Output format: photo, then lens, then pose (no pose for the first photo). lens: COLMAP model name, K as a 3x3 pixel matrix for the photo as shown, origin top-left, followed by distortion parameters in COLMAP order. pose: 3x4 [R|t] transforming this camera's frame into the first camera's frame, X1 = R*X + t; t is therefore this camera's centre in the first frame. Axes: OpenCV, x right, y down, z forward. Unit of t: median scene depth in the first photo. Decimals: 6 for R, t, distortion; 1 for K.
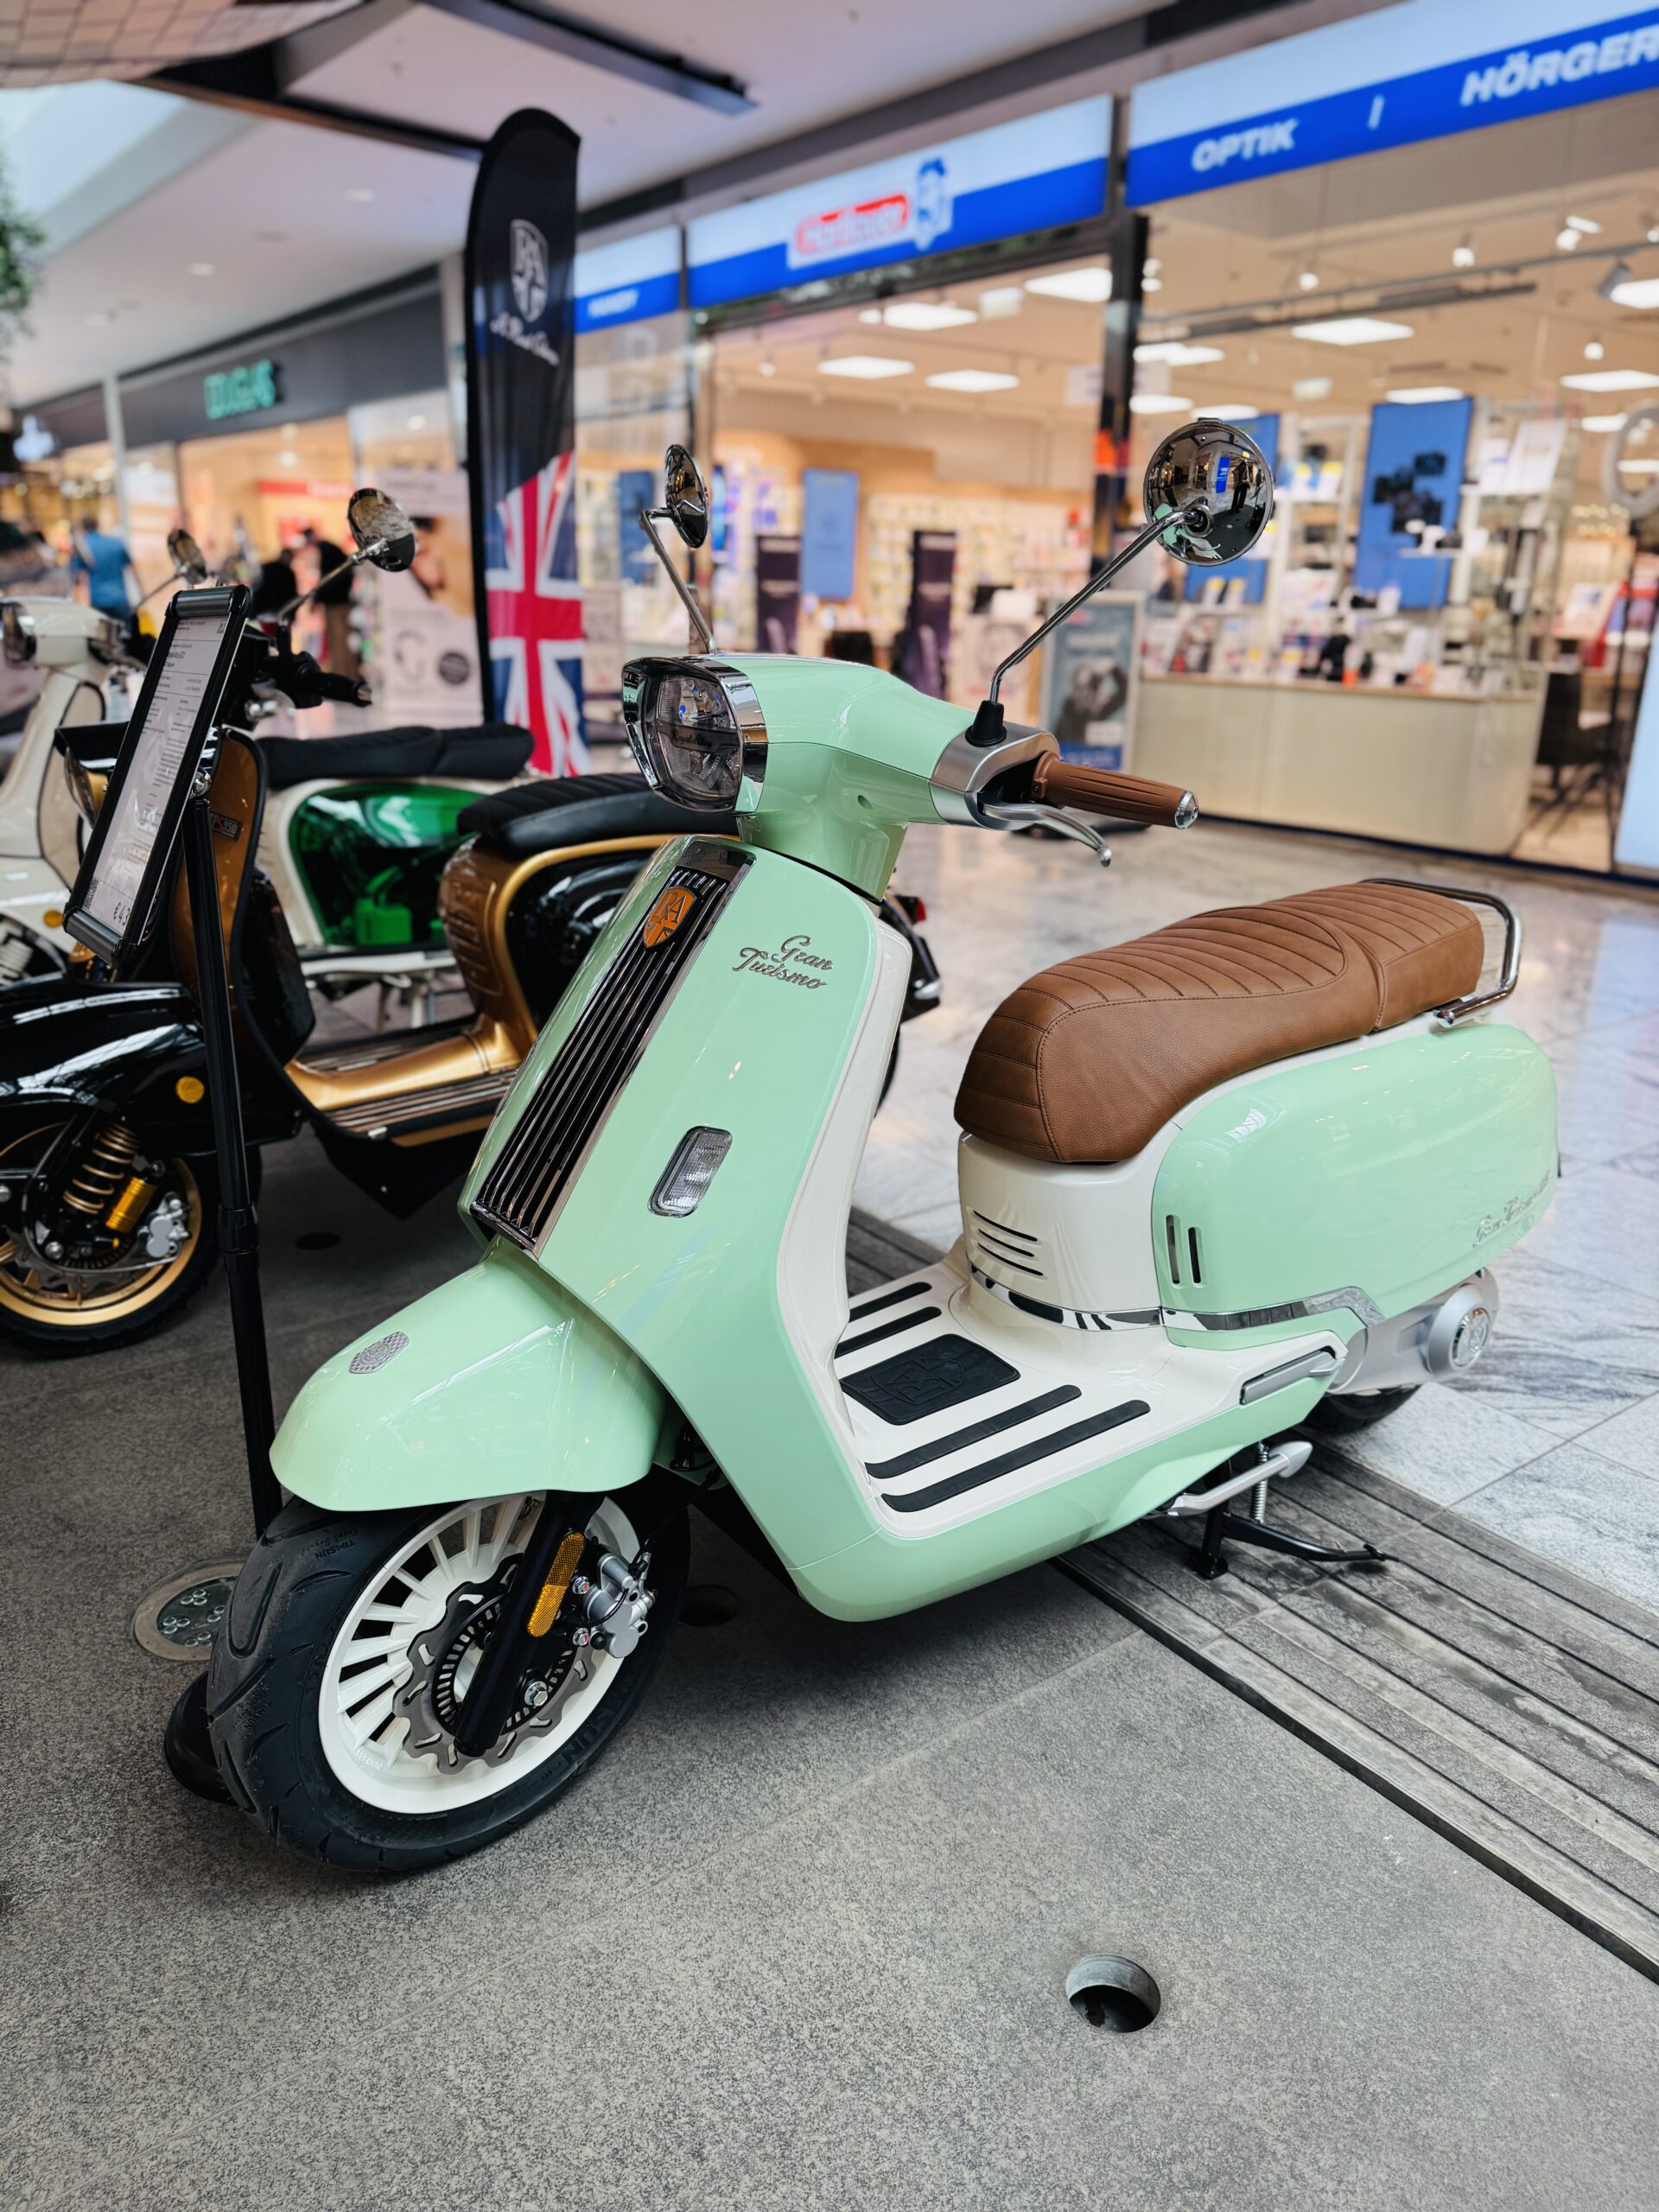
lens RADIAL K [[1565.0, 0, 829.5], [0, 1565.0, 1106.0], [0, 0, 1]] dist [0.000942, -0.002737]
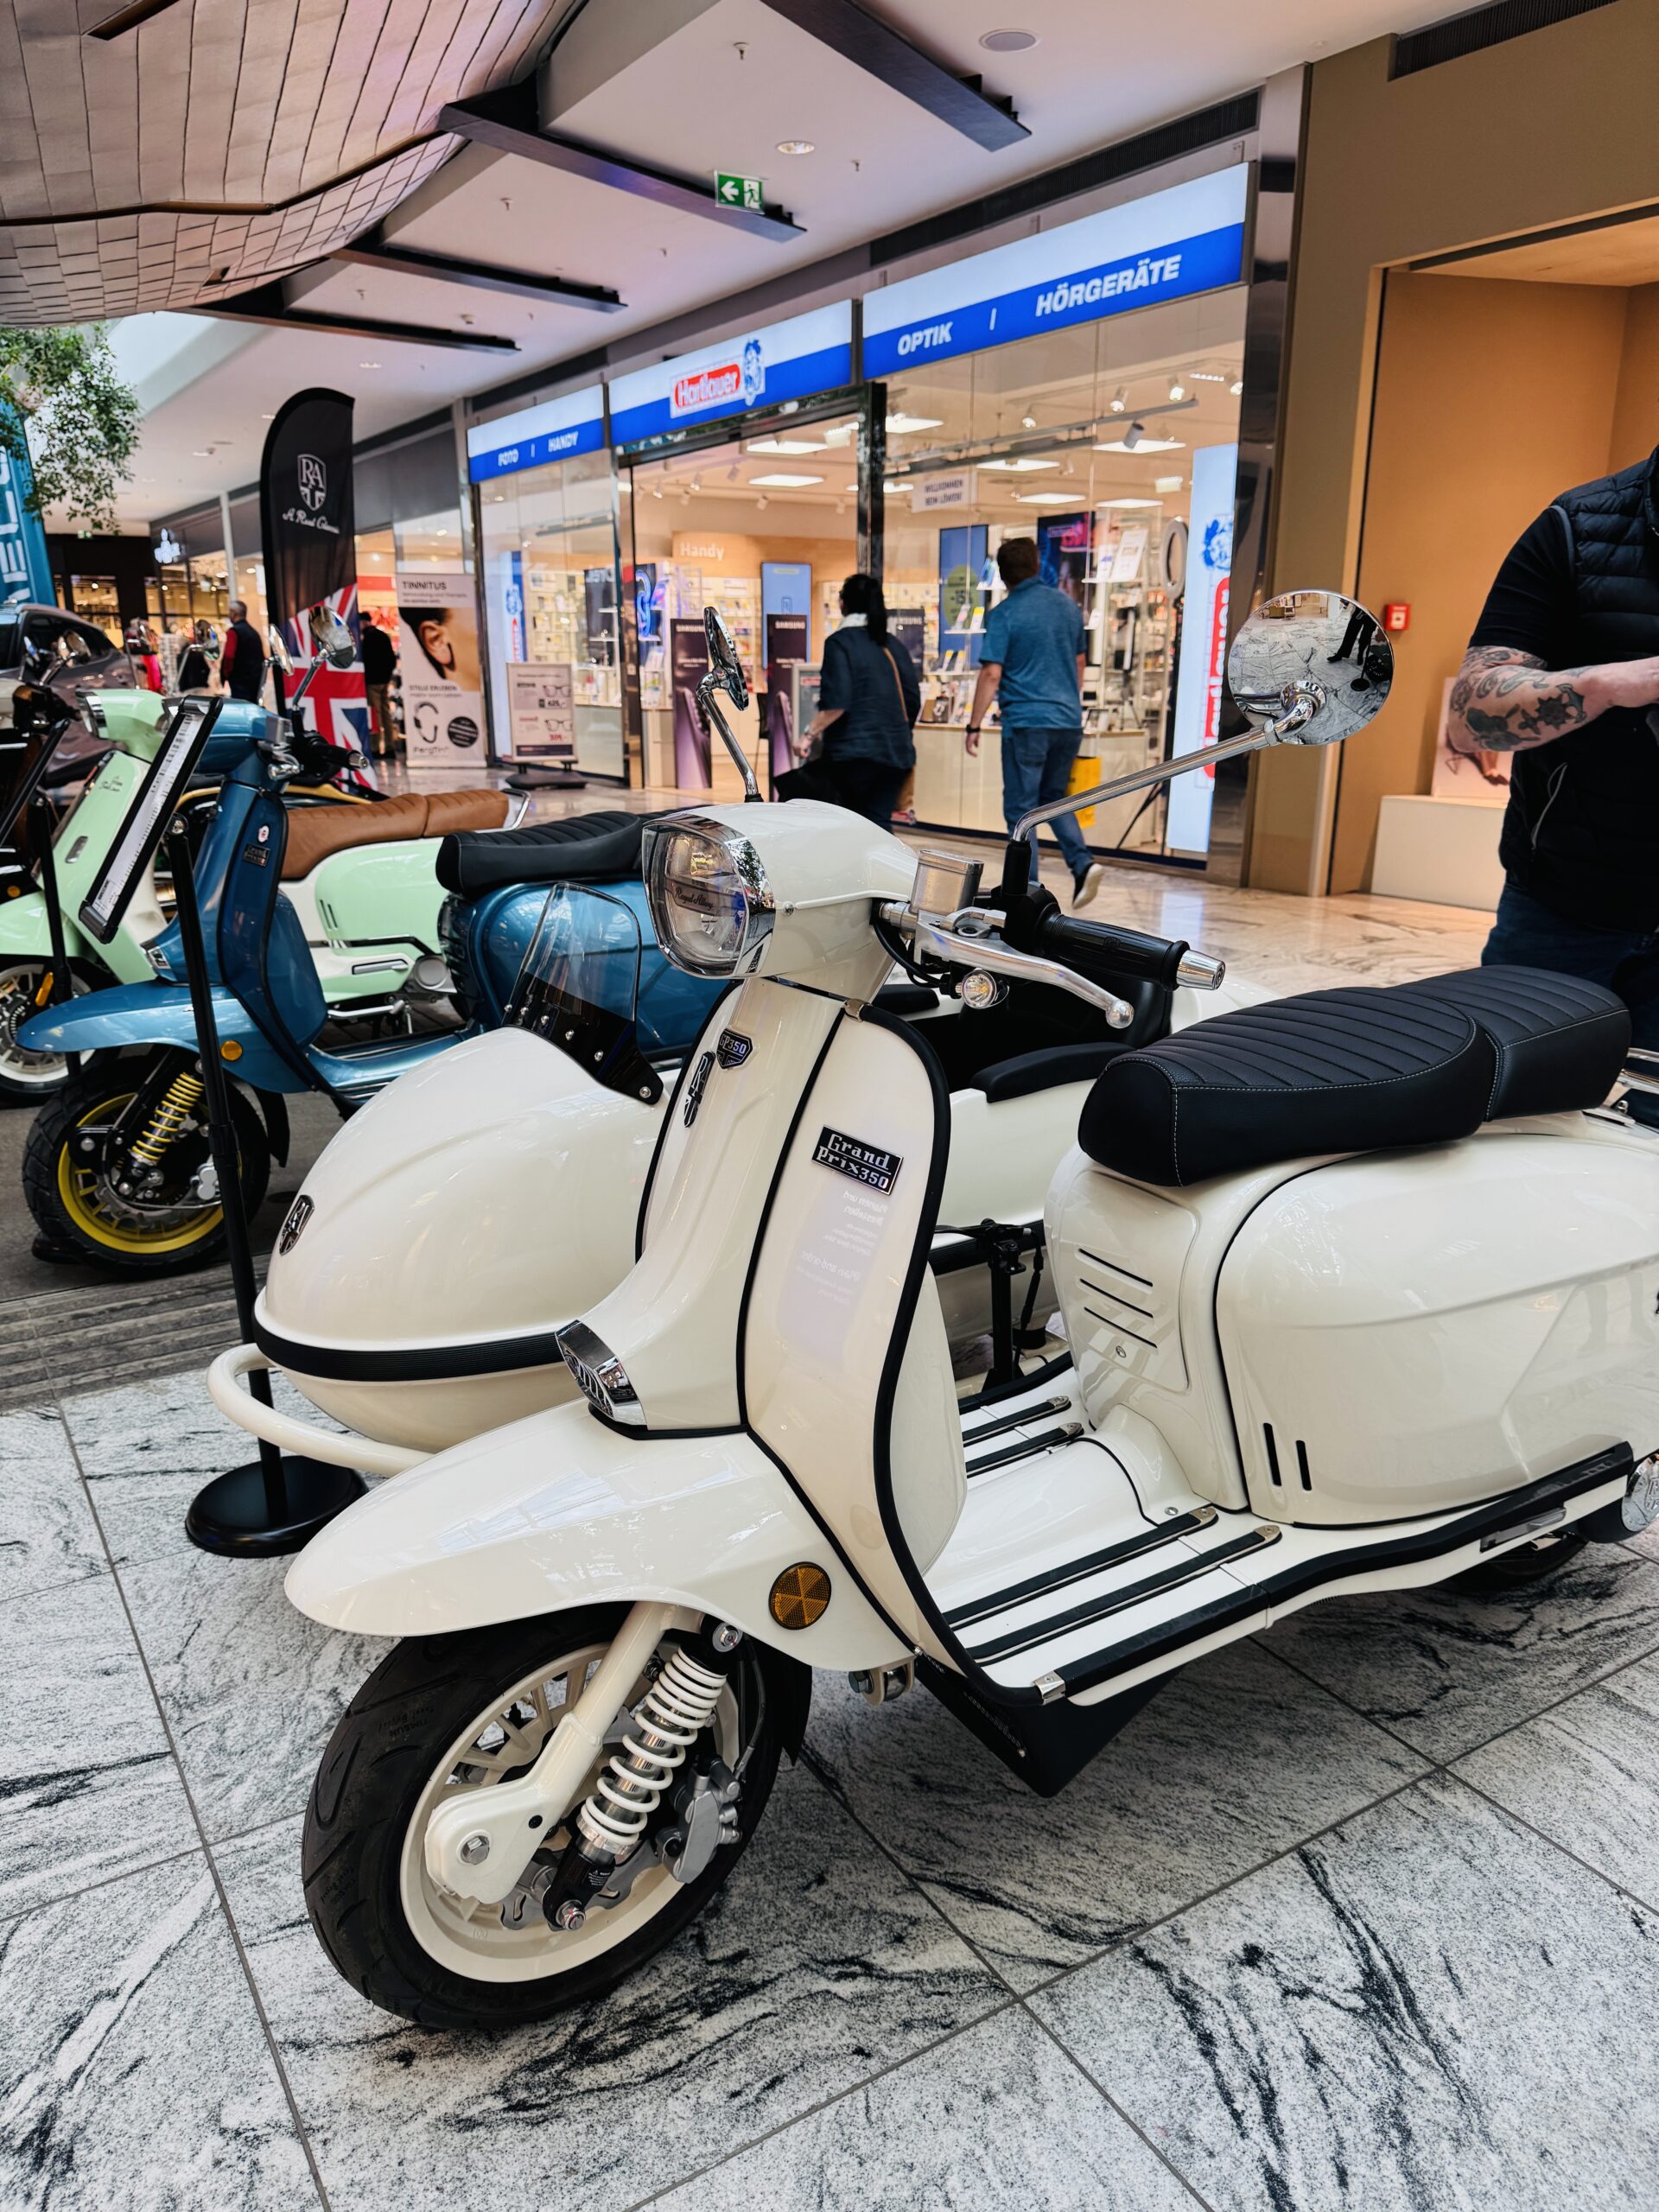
lens RADIAL K [[1565.0, 0, 829.5], [0, 1565.0, 1106.0], [0, 0, 1]] dist [0.000942, -0.002737]
pose [[0.996330, 0.002494, -0.085554, 0.274089], [-0.005997, 0.999153, -0.040717, 0.109918], [0.085380, 0.041081, 0.995501, -0.324815]]
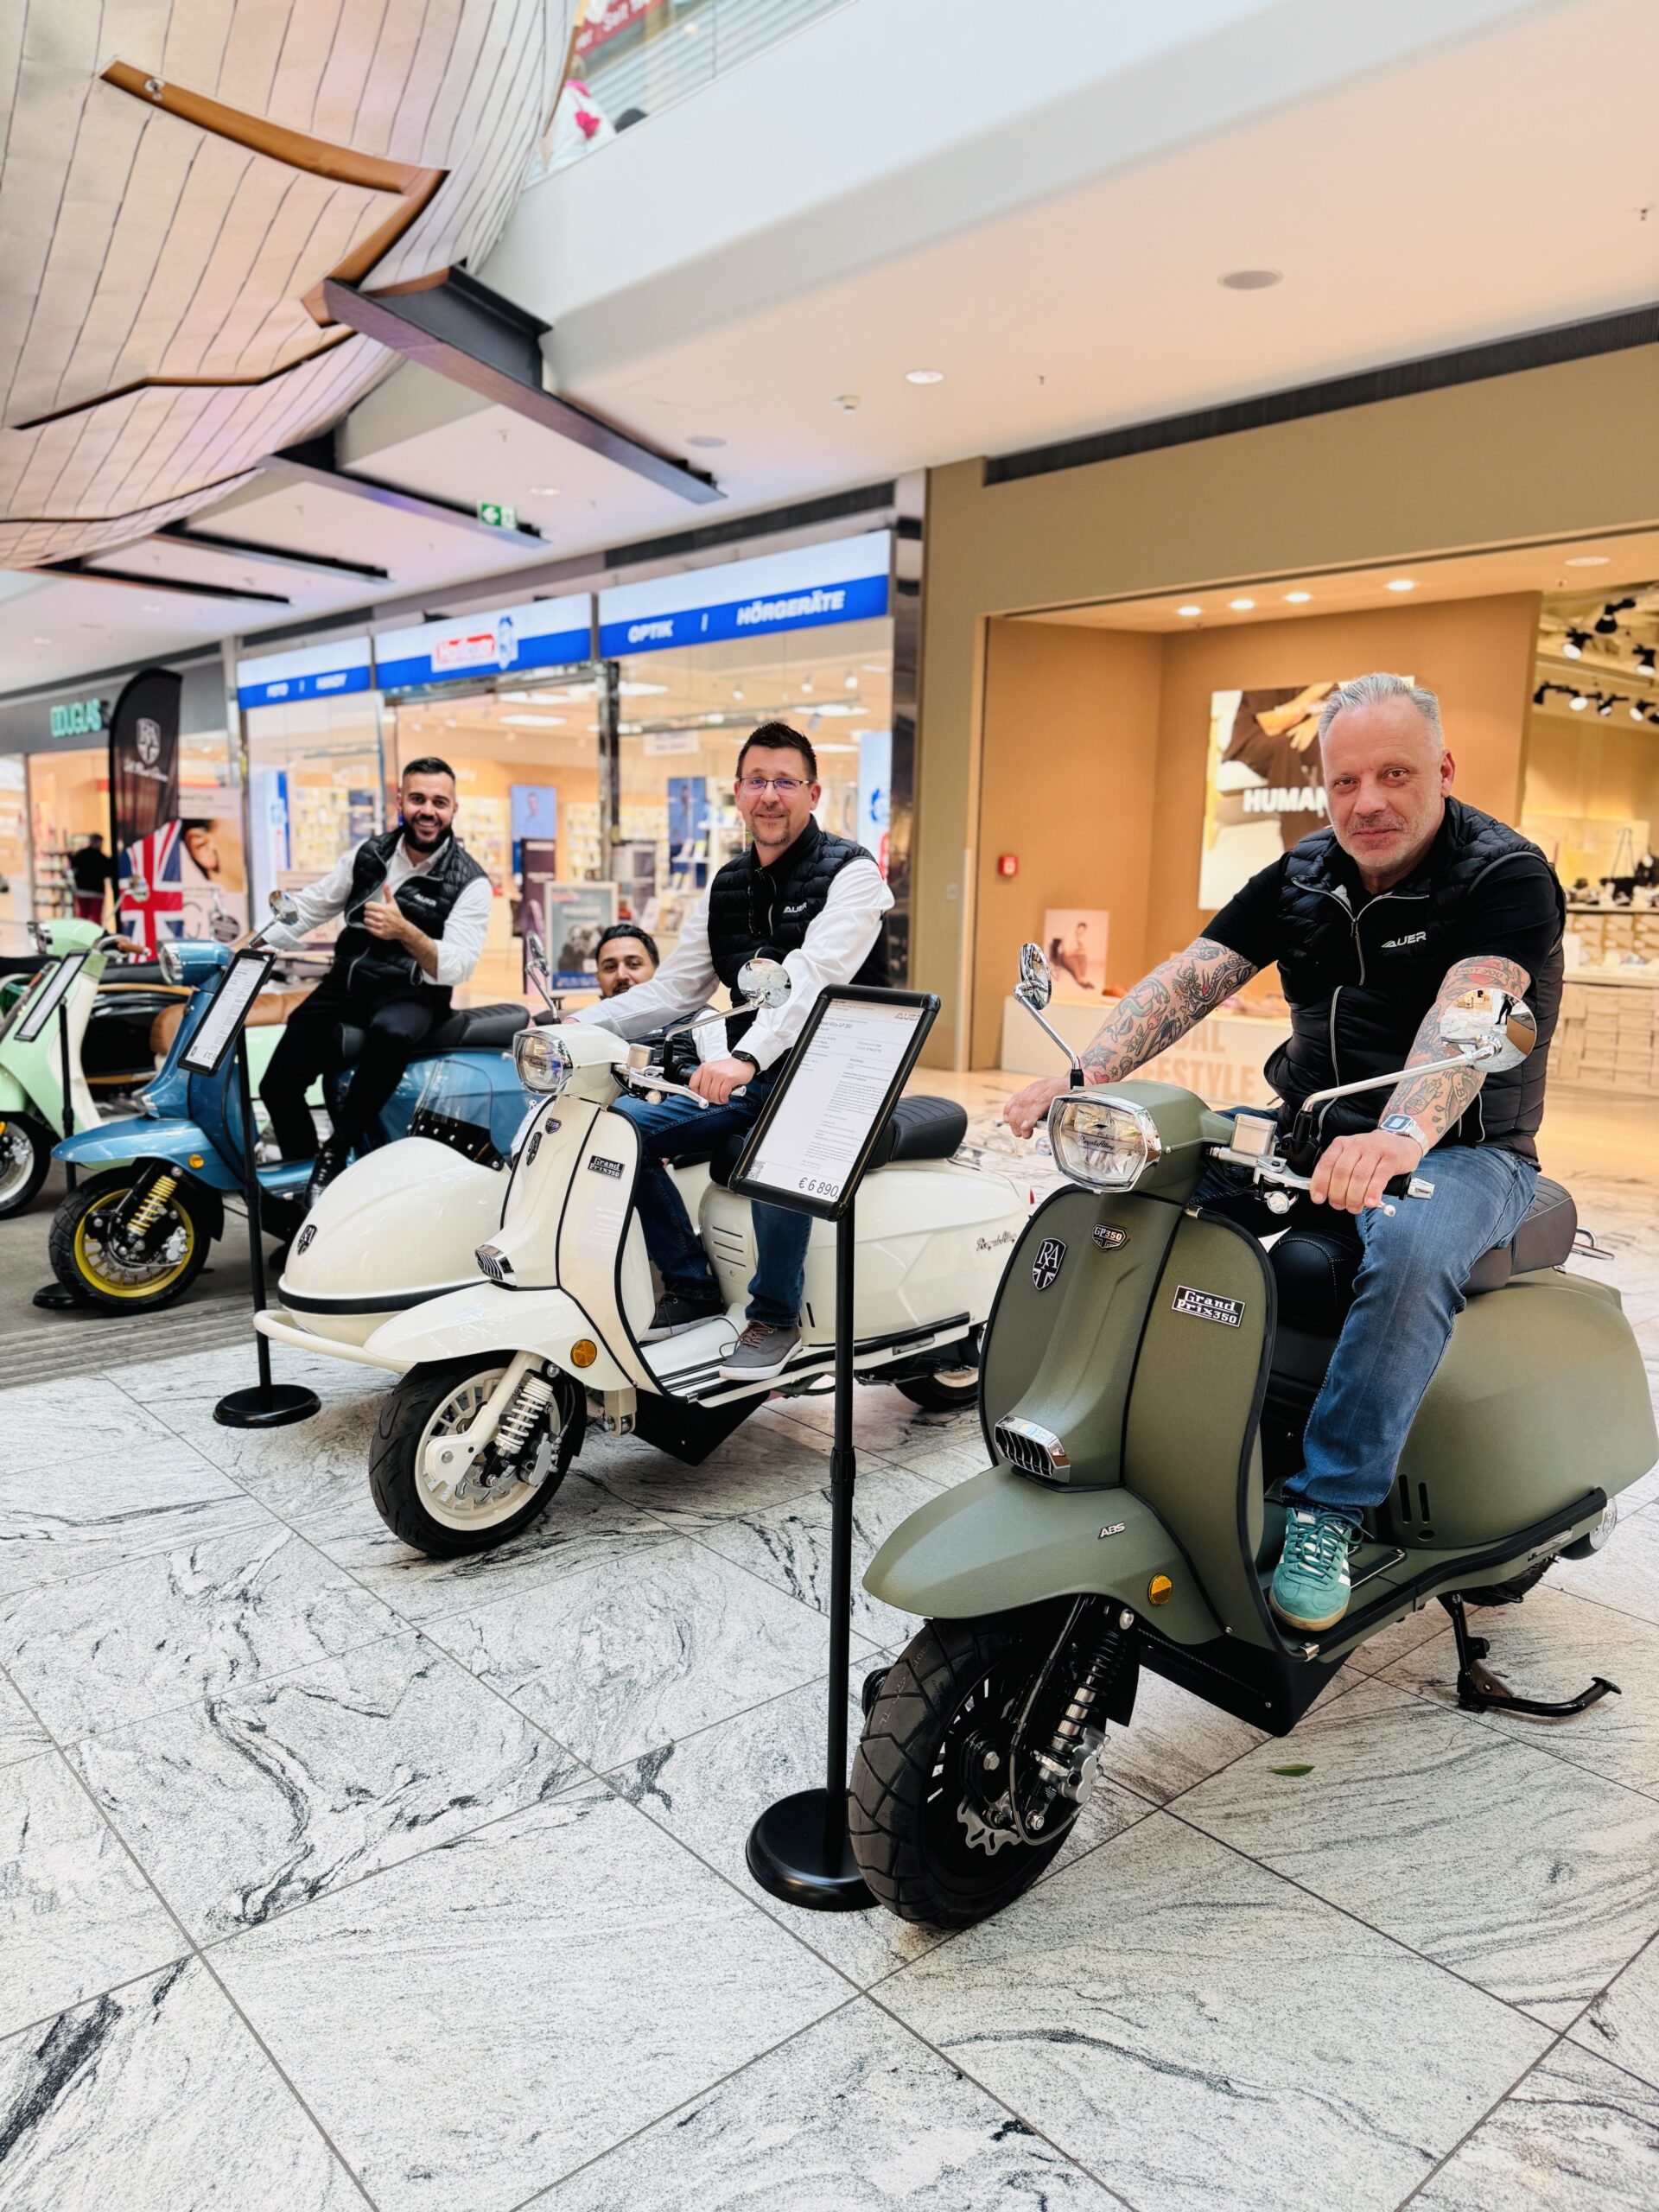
lens RADIAL K [[1528.0, 0, 846.0], [0, 1528.0, 1108.3], [0, 0, 1]] dist [0.127272, -0.254550]
pose [[0.995731, -0.016518, 0.090810, 0.287493], [0.030585, 0.987319, -0.155777, 0.160084], [-0.087085, 0.157889, 0.983609, -0.553143]]
